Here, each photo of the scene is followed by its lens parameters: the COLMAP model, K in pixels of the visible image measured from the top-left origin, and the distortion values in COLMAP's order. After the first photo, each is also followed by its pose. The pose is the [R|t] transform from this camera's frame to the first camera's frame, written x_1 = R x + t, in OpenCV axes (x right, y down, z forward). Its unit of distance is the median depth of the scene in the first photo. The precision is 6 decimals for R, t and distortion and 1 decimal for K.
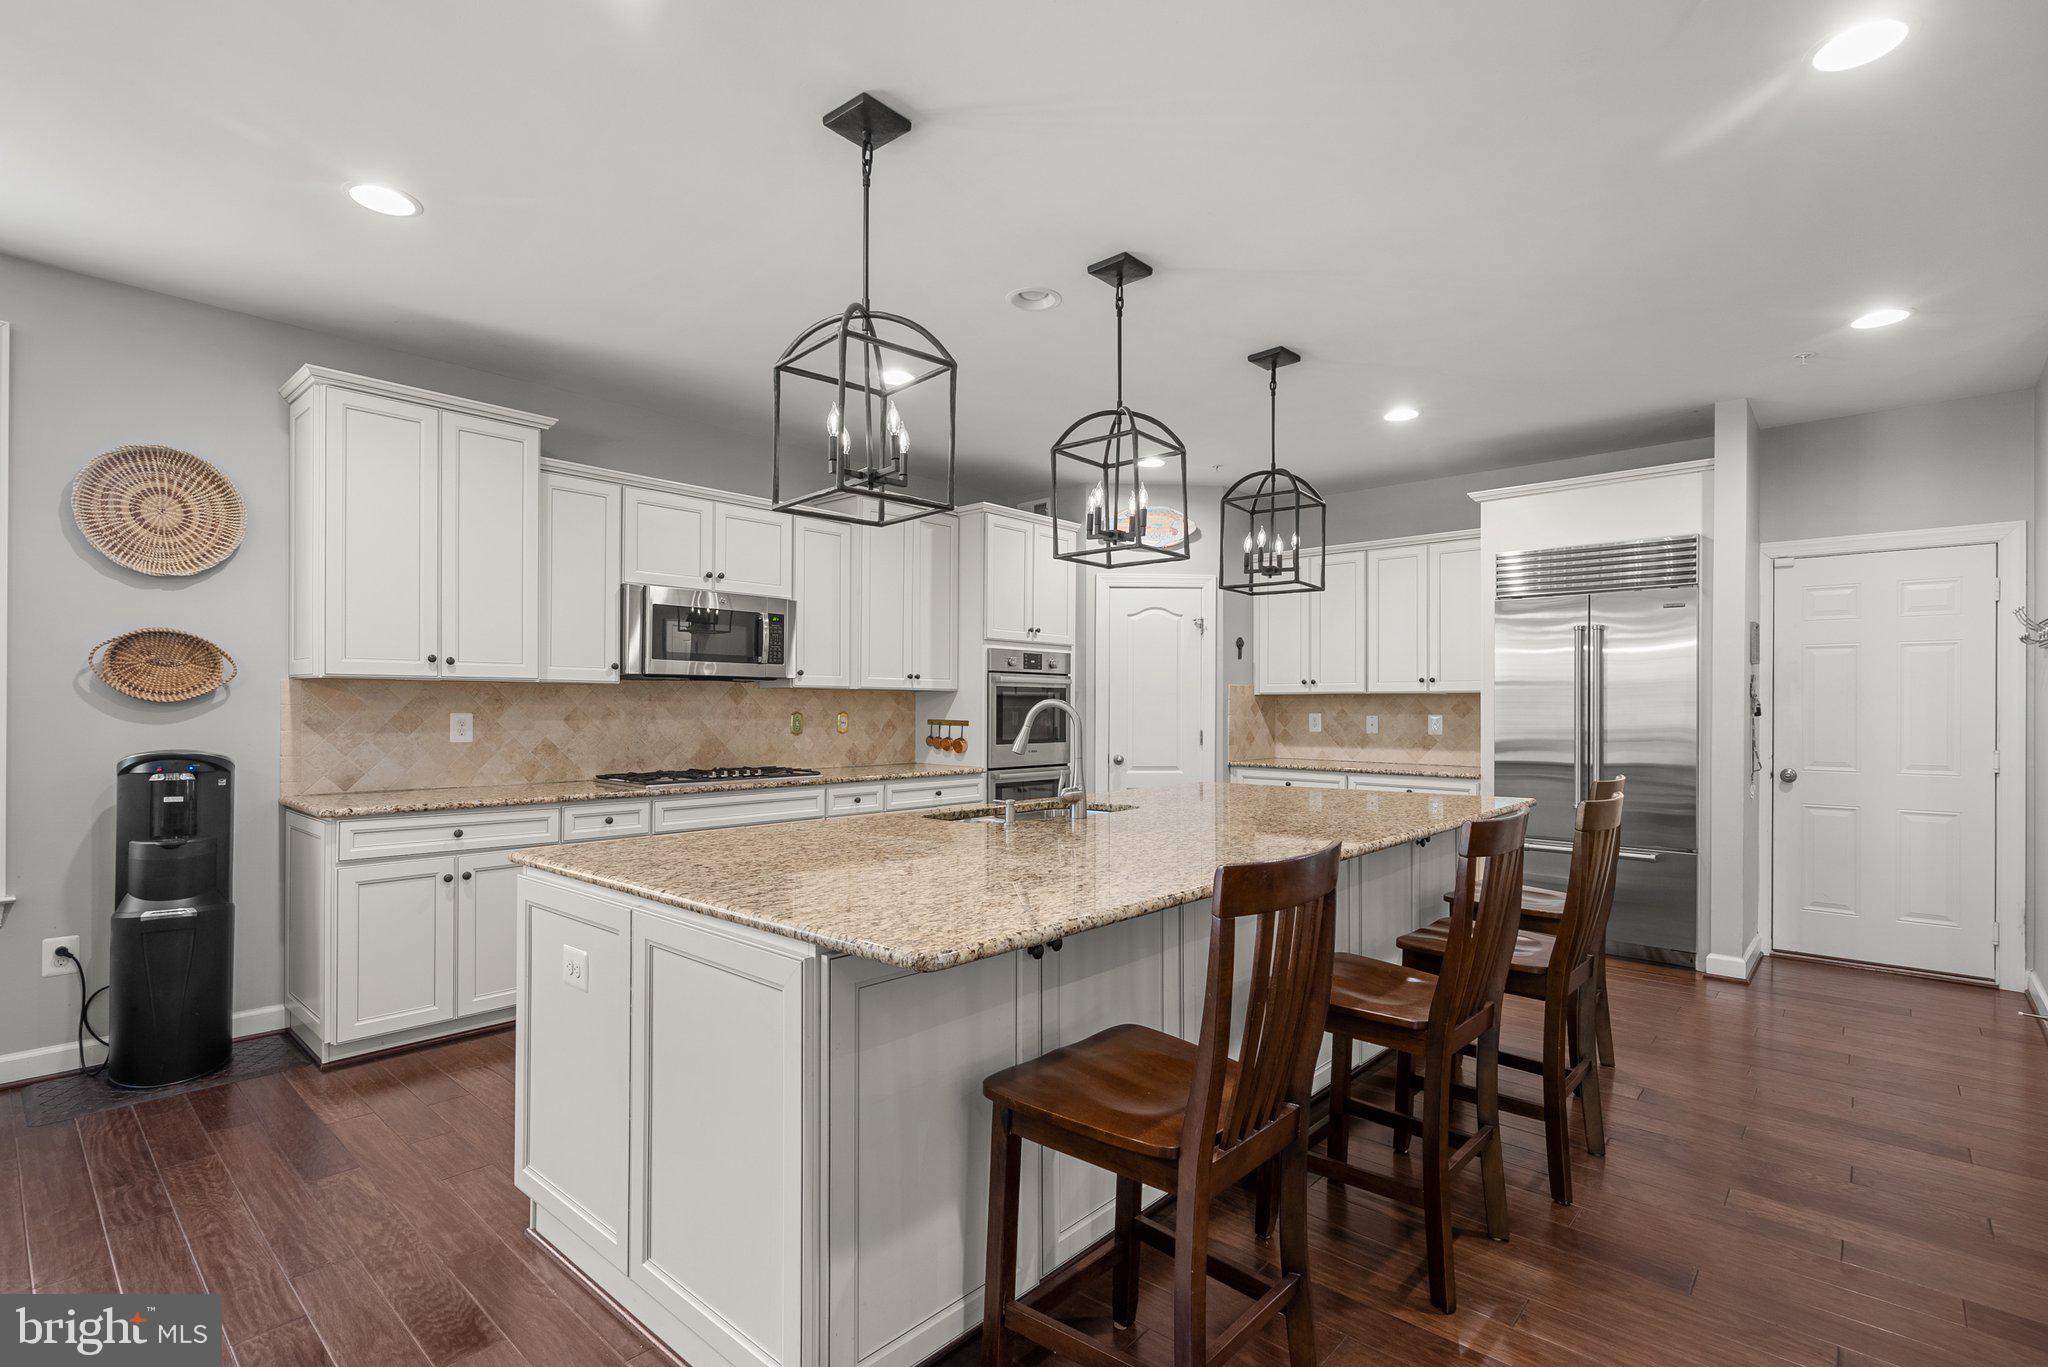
lens RADIAL K [[965.5, 0, 1028.0], [0, 965.5, 707.2], [0, 0, 1]] dist [0.000031, 0.000578]
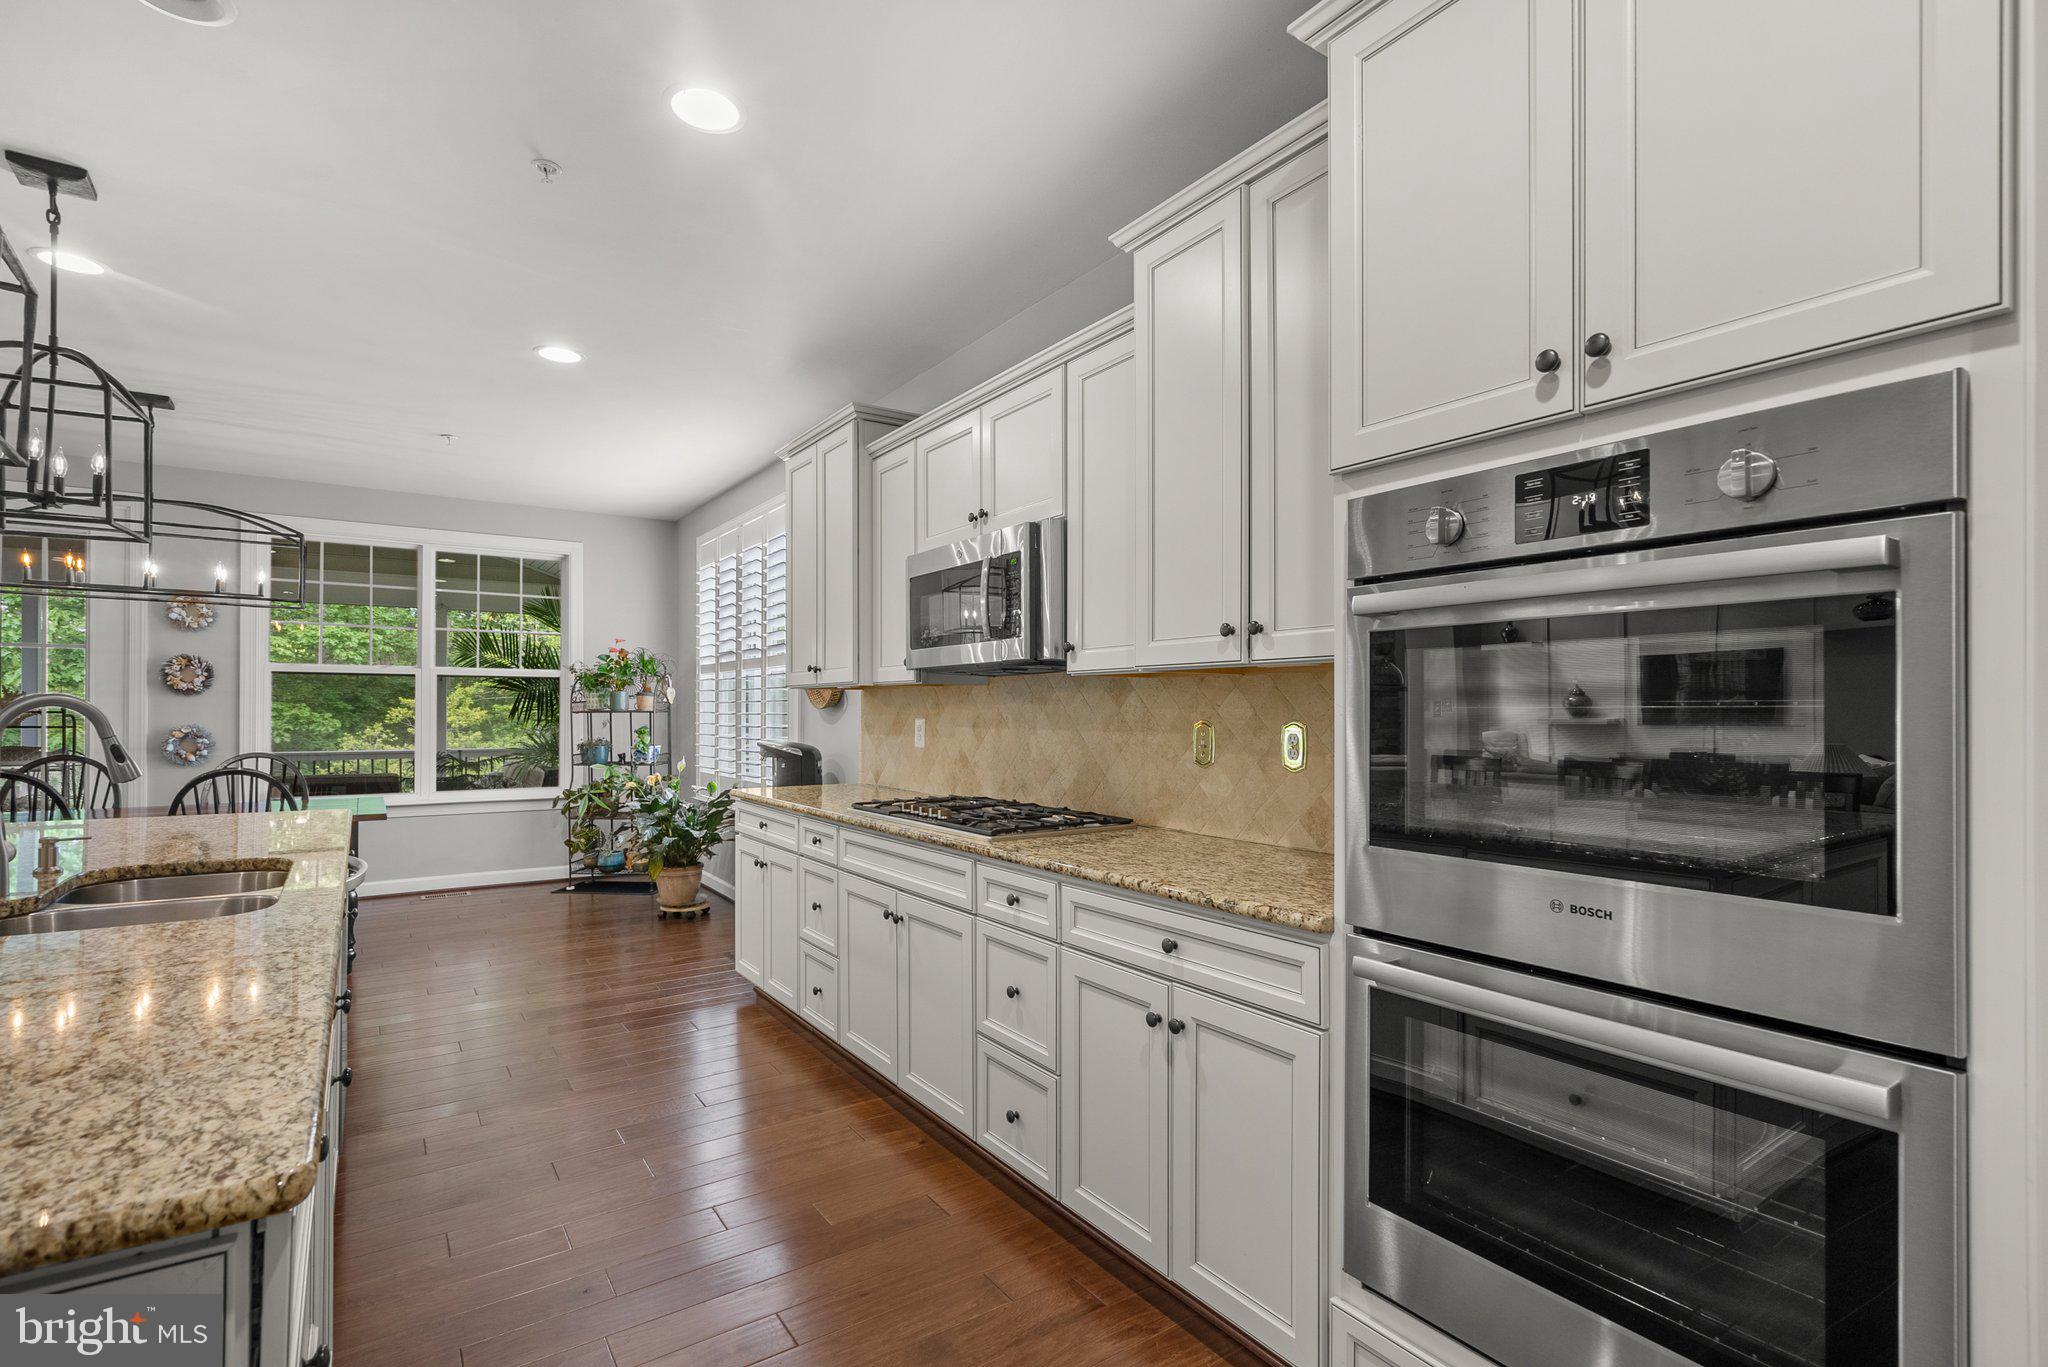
lens RADIAL K [[965.5, 0, 1028.0], [0, 965.5, 707.2], [0, 0, 1]] dist [0.000031, 0.000578]
pose [[-0.242521, -0.010594, -0.970088, 0.290207], [-0.004158, 0.999943, -0.009880, 0.003183], [0.970137, 0.001637, -0.242551, 1.098332]]
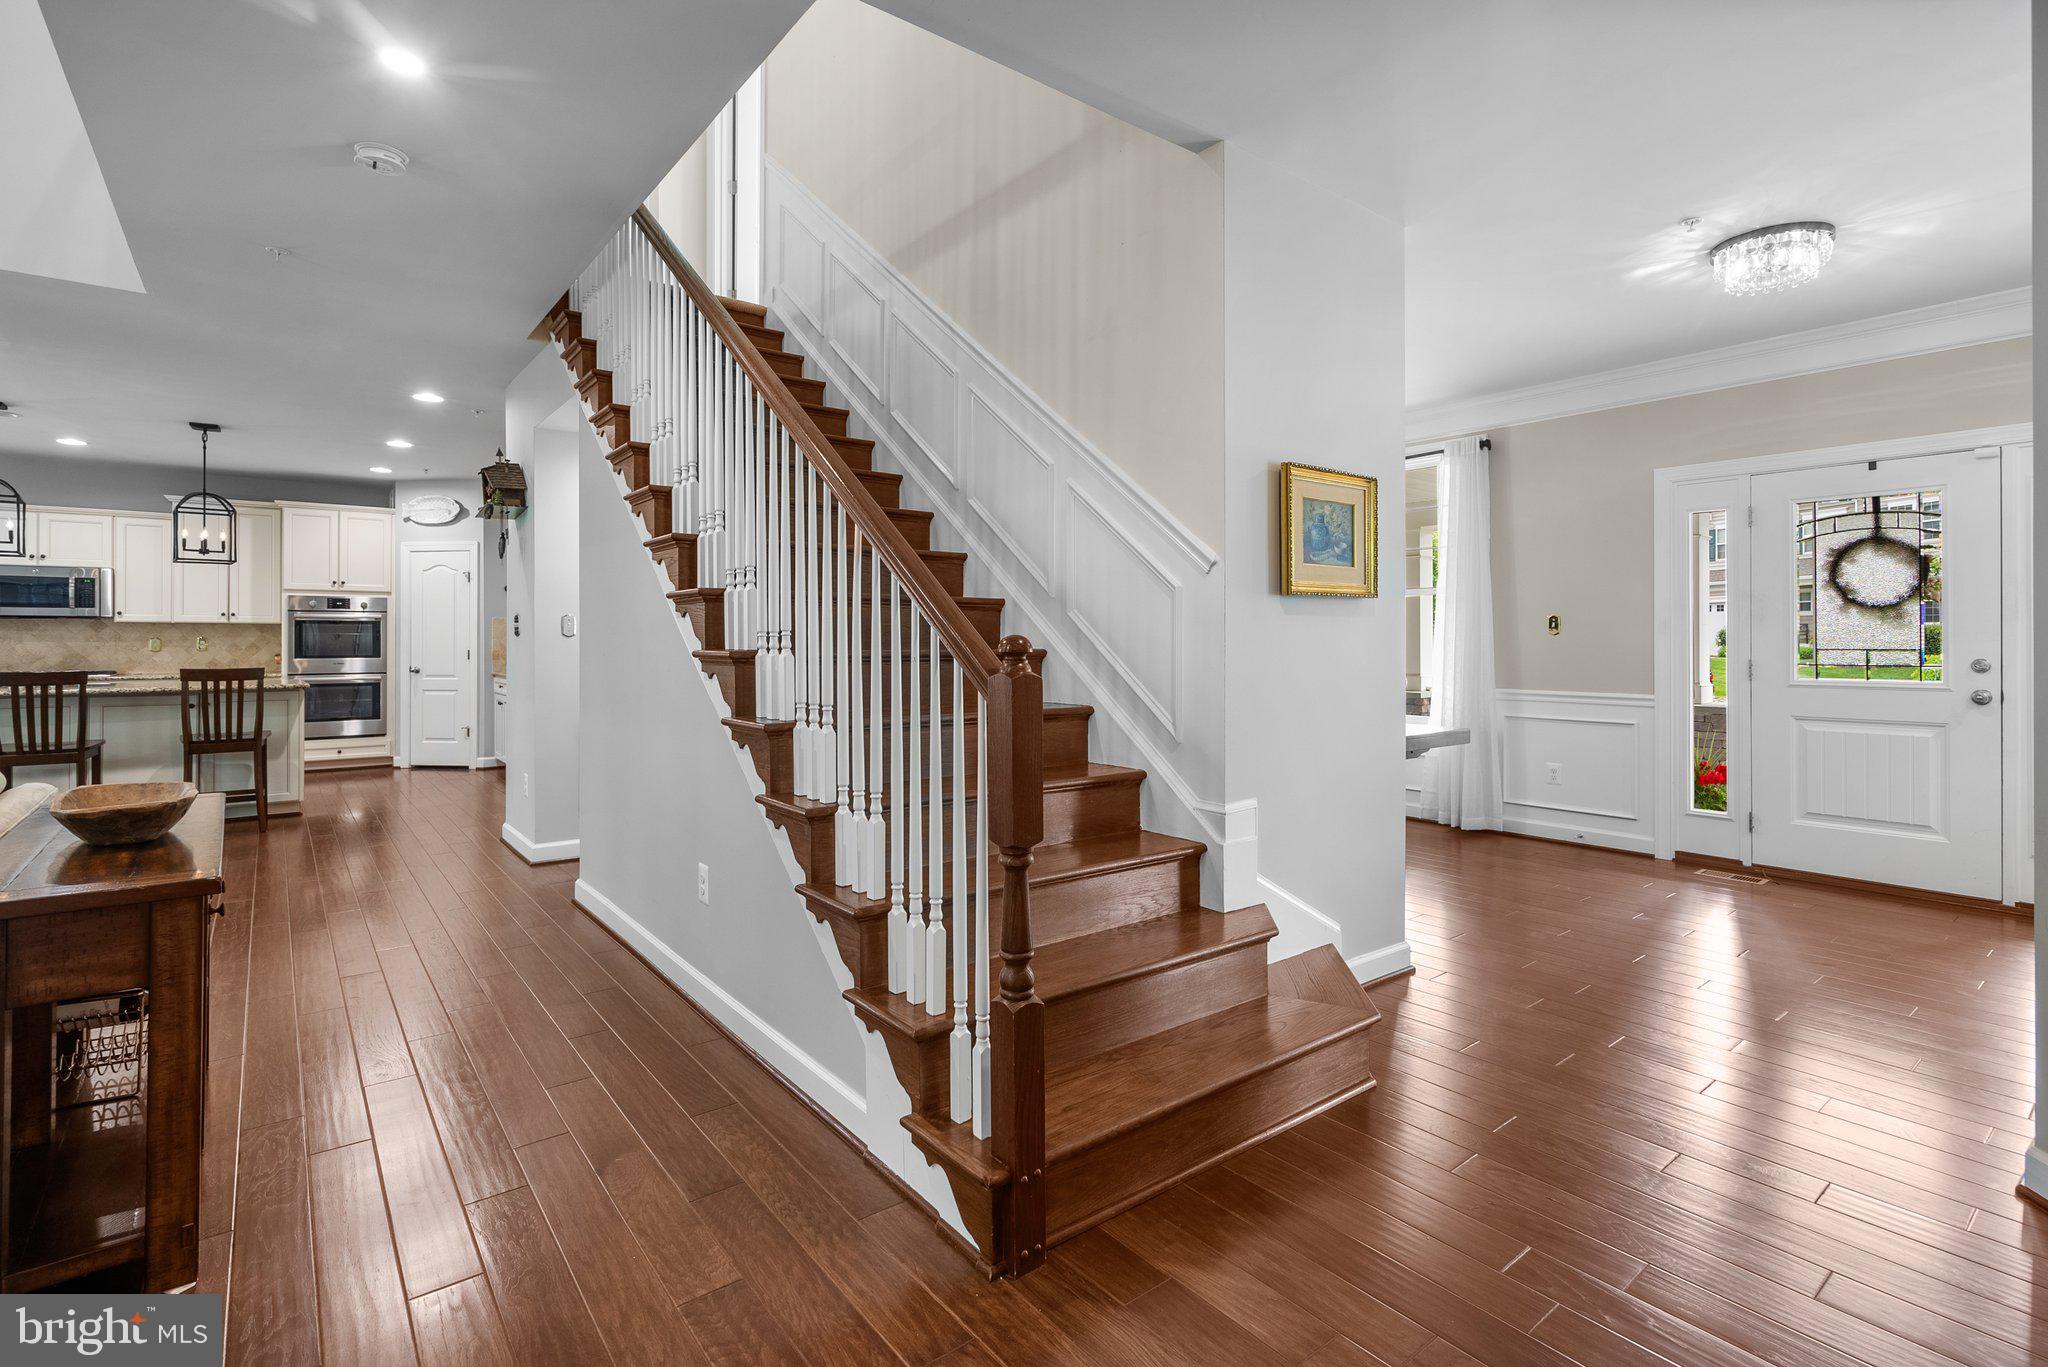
lens RADIAL K [[950.3, 0, 1015.7], [0, 950.3, 637.7], [0, 0, 1]] dist [0.001920, 0.000684]
pose [[0.980246, -0.007012, -0.197659, 1.557144], [0.005905, 0.999963, -0.006189, 0.024838], [0.197695, 0.004899, 0.980251, -0.278117]]
